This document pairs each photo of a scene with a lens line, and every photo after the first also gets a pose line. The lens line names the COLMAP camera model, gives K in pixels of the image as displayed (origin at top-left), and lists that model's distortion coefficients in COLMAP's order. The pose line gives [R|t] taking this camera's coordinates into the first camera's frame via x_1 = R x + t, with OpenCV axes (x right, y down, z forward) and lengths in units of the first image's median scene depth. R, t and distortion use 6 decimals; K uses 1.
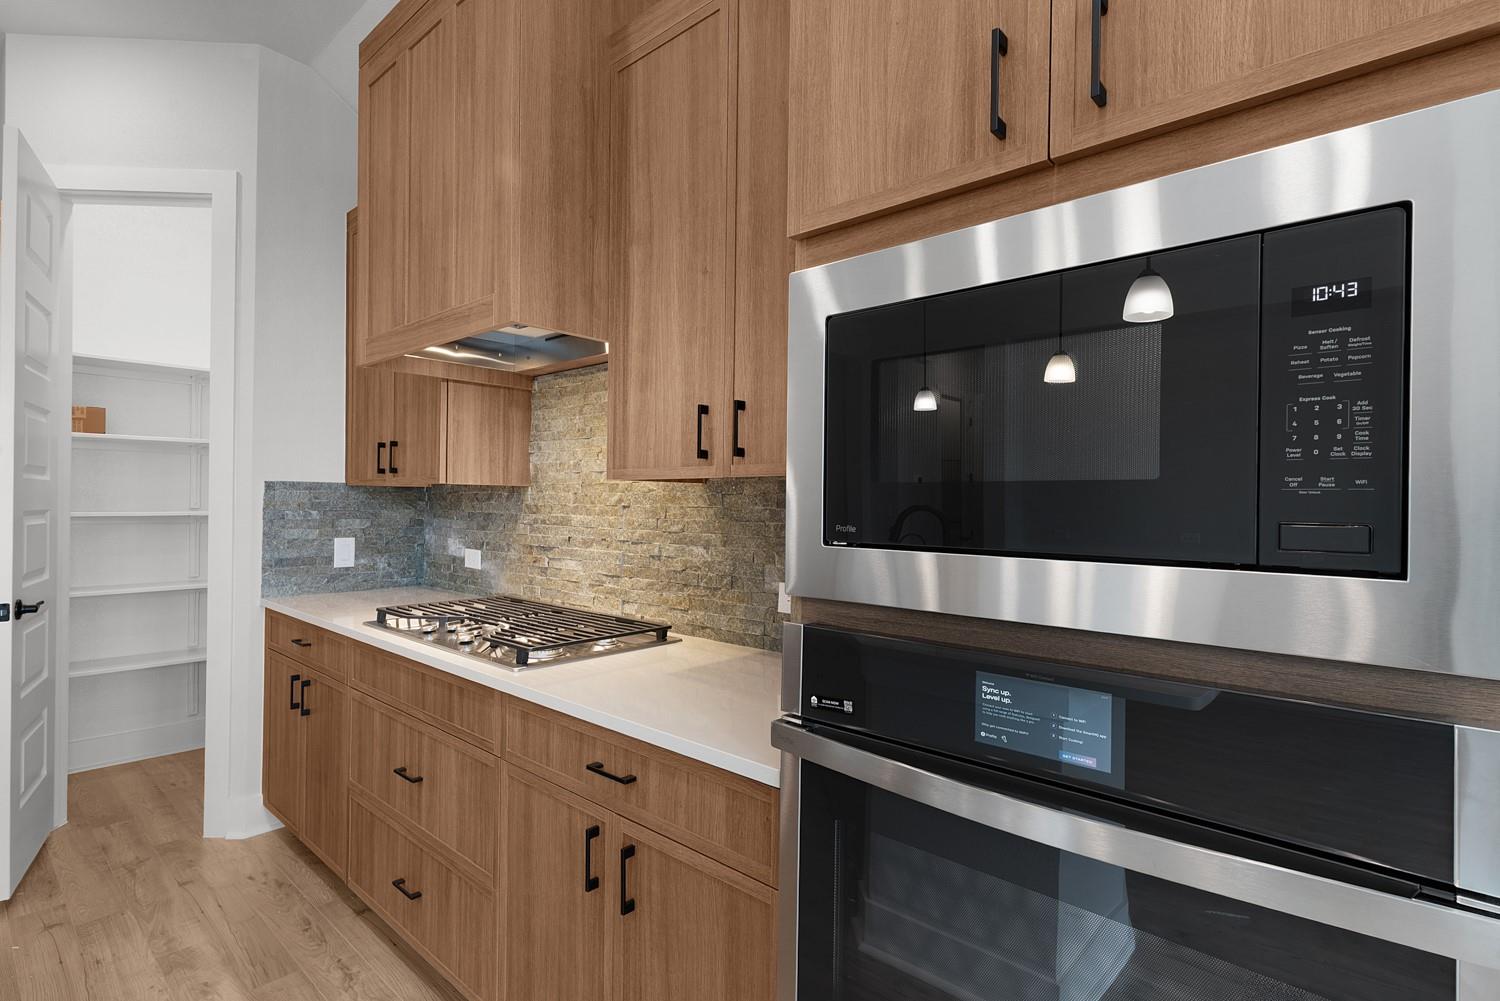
lens RADIAL K [[729.7, 0, 744.1], [0, 729.7, 500.4], [0, 0, 1]] dist [0.001595, -0.000359]
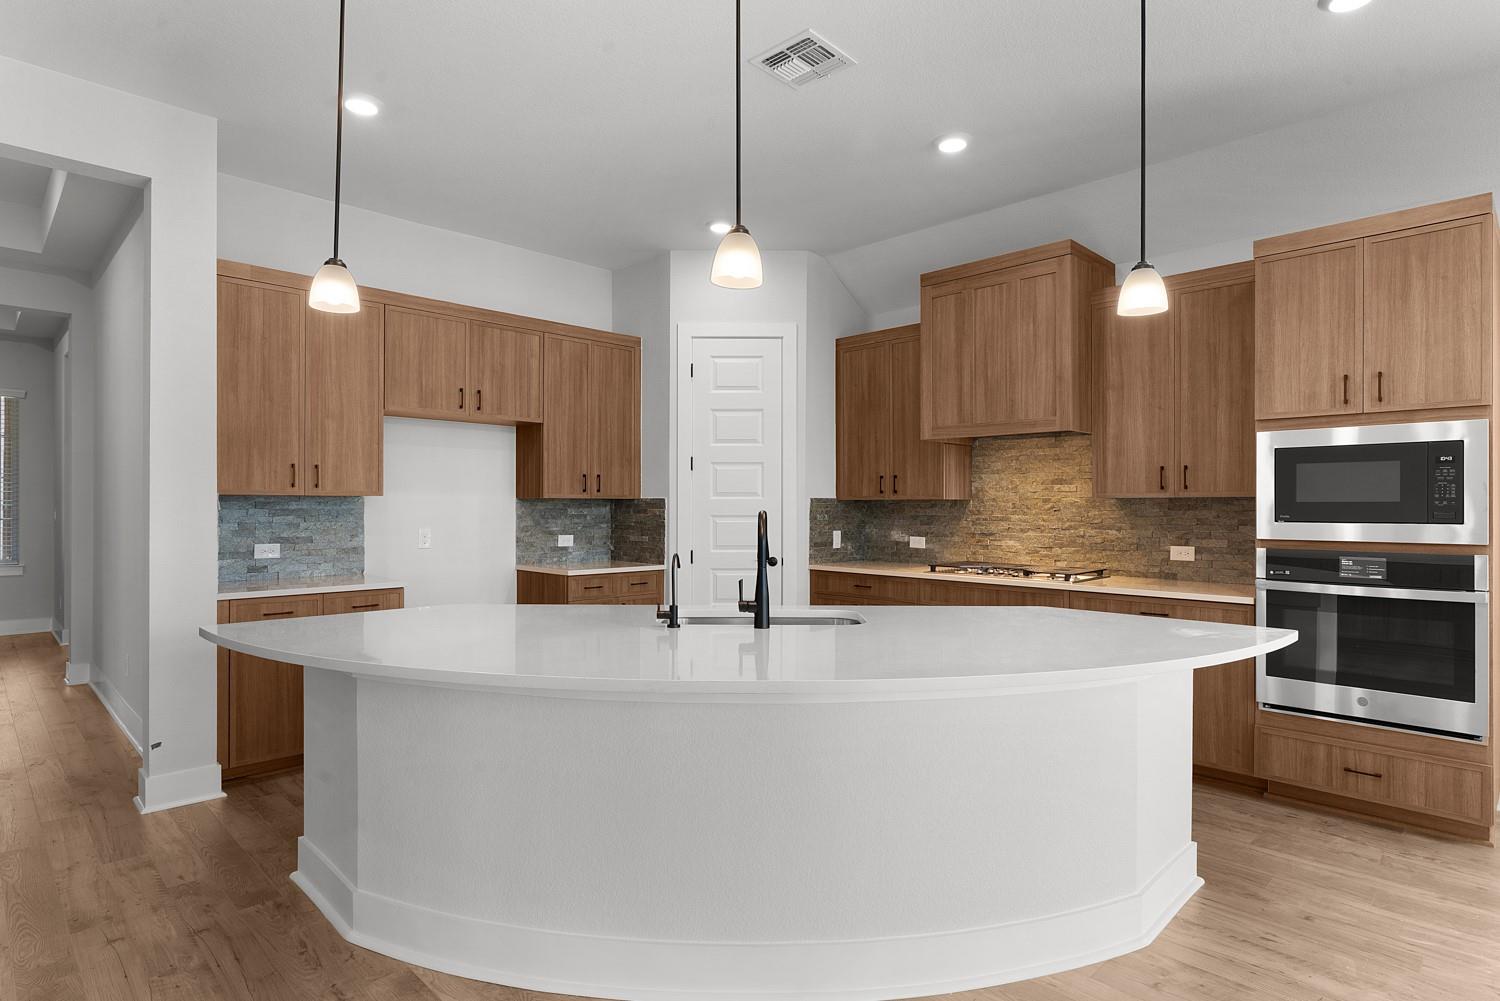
lens RADIAL K [[785.2, 0, 749.4], [0, 785.2, 500.1], [0, 0, 1]] dist [0.009907, -0.001600]
pose [[0.998856, -0.011440, -0.046428, -0.845598], [0.011226, 0.999925, -0.004855, -0.017352], [0.046480, 0.004329, 0.998910, -1.055165]]
